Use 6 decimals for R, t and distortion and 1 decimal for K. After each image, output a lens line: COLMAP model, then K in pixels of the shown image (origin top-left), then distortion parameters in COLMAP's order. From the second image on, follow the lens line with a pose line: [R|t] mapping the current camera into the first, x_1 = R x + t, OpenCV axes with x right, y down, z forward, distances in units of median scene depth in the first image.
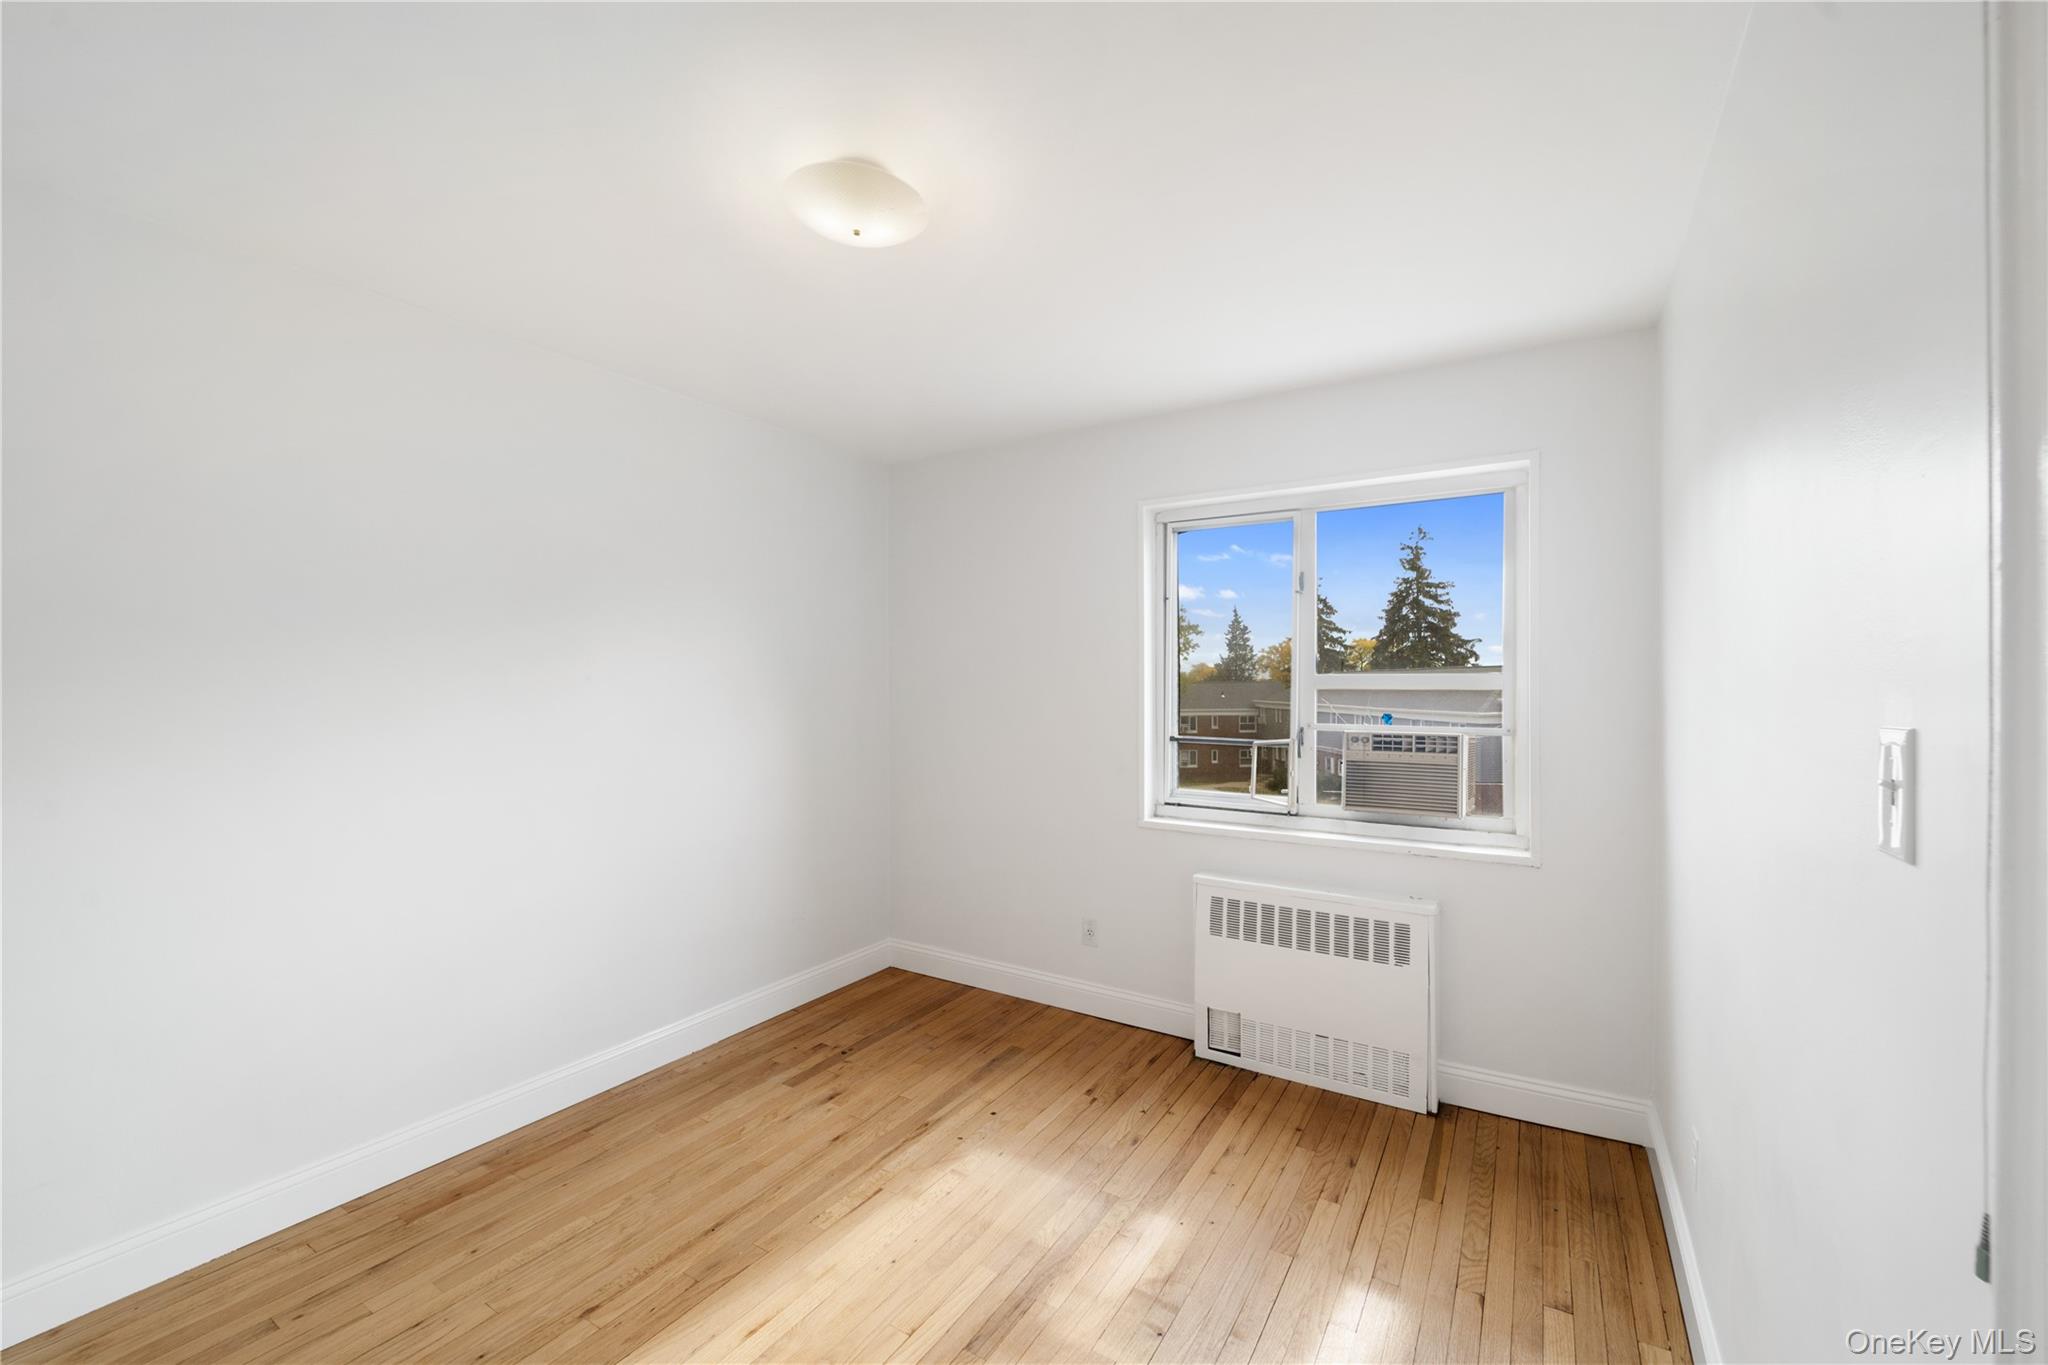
lens RADIAL K [[825.8, 0, 1012.8], [0, 825.8, 682.7], [0, 0, 1]] dist [-0.010639, -0.002813]
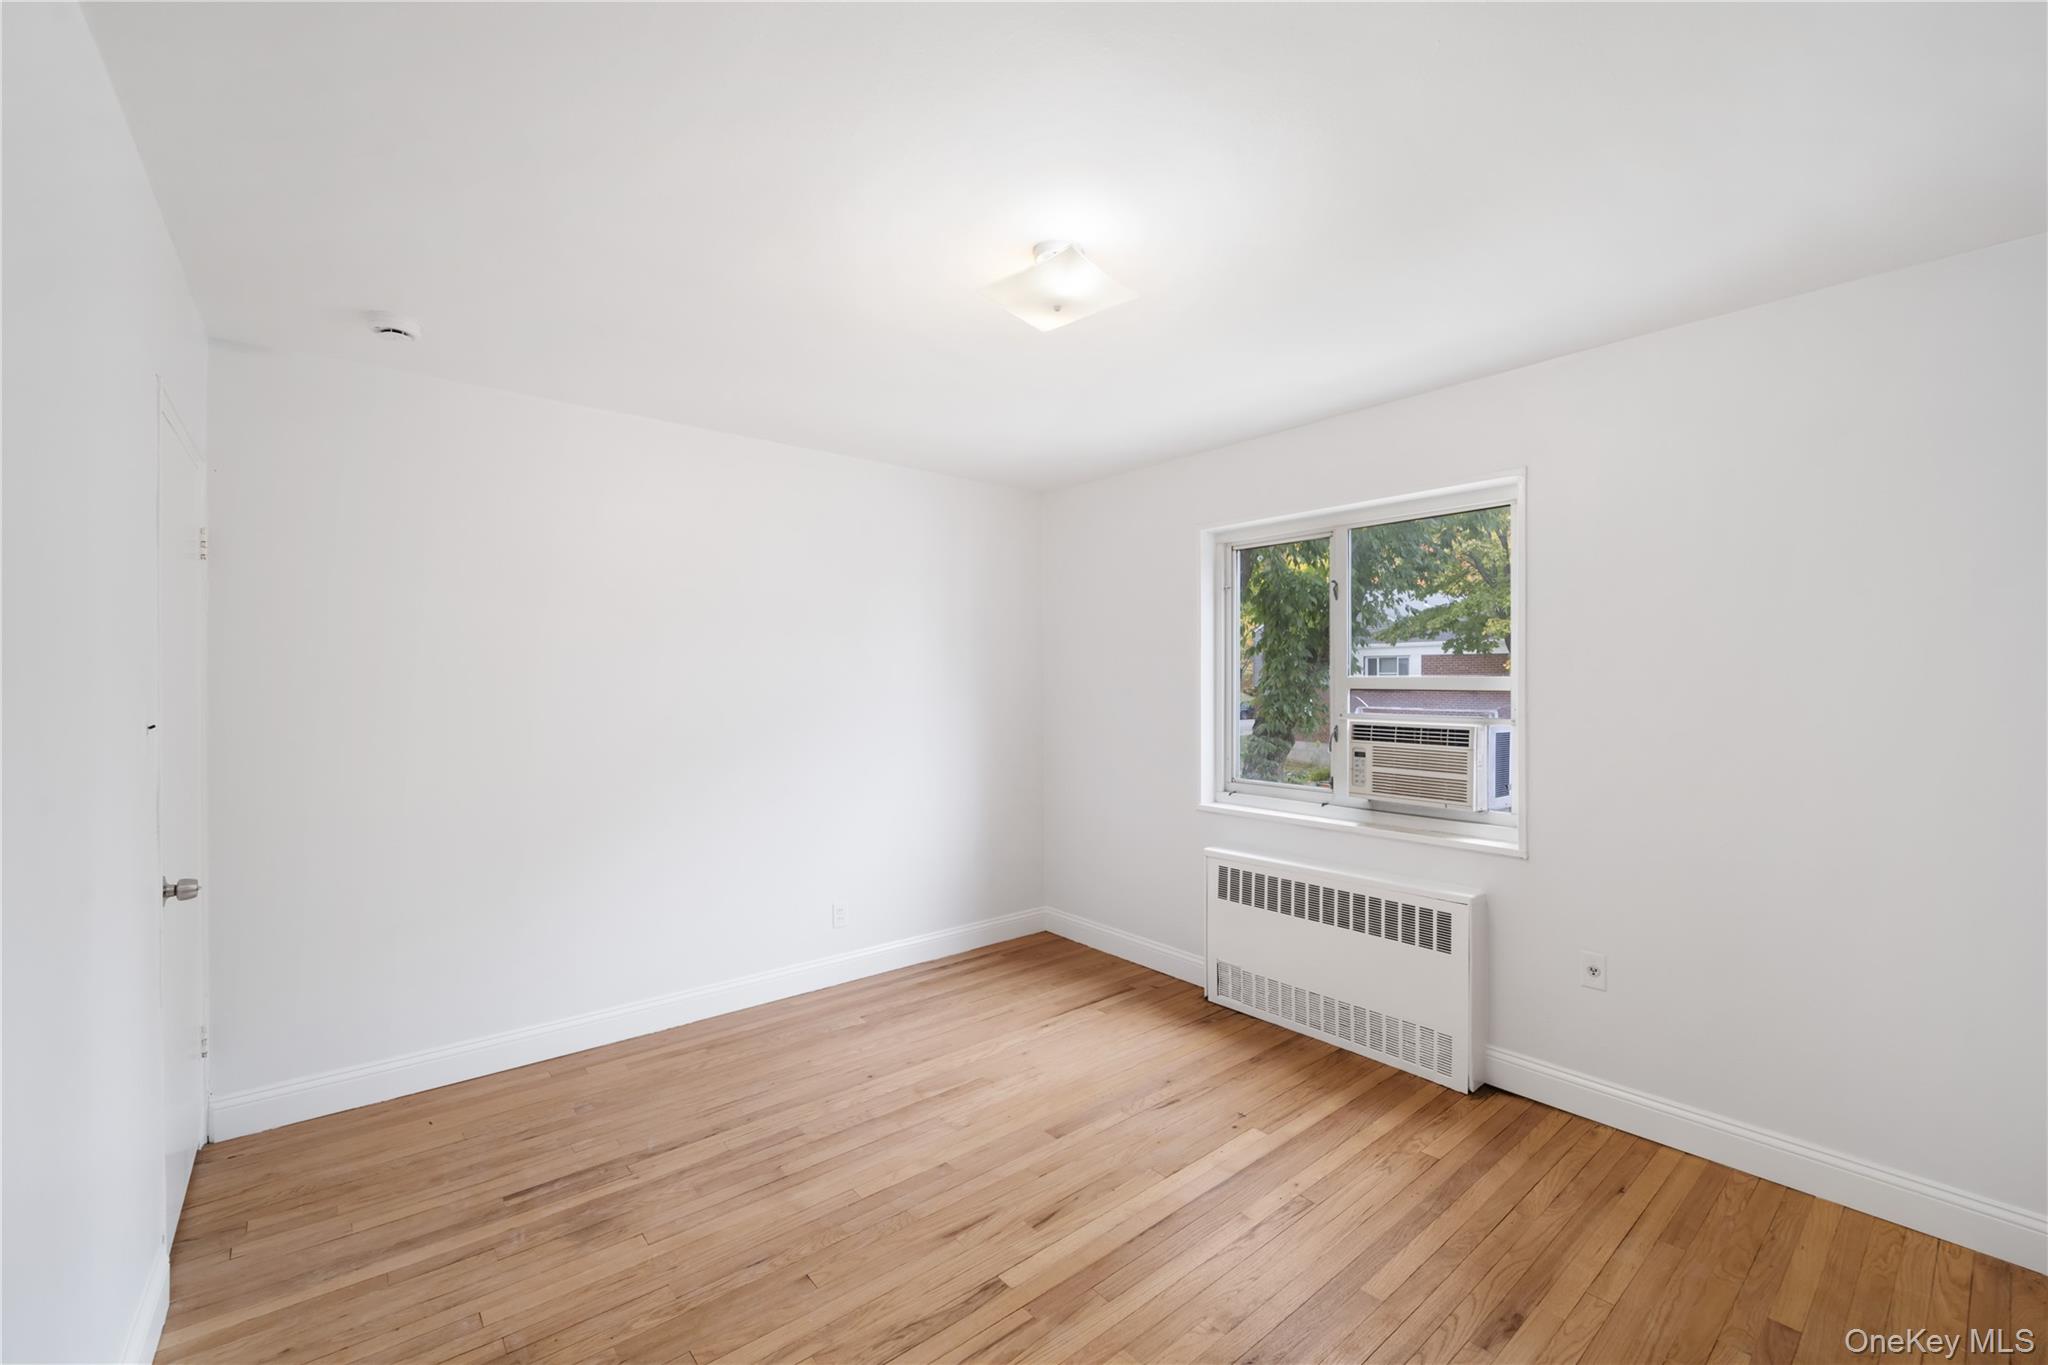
lens RADIAL K [[825.8, 0, 1028.4], [0, 825.8, 682.9], [0, 0, 1]] dist [-0.010639, -0.002813]
pose [[0.956582, 0.001304, -0.291462, 0.269294], [-0.001669, 0.999998, -0.001005, 0.000051], [0.291460, 0.001448, 0.956582, -0.171238]]
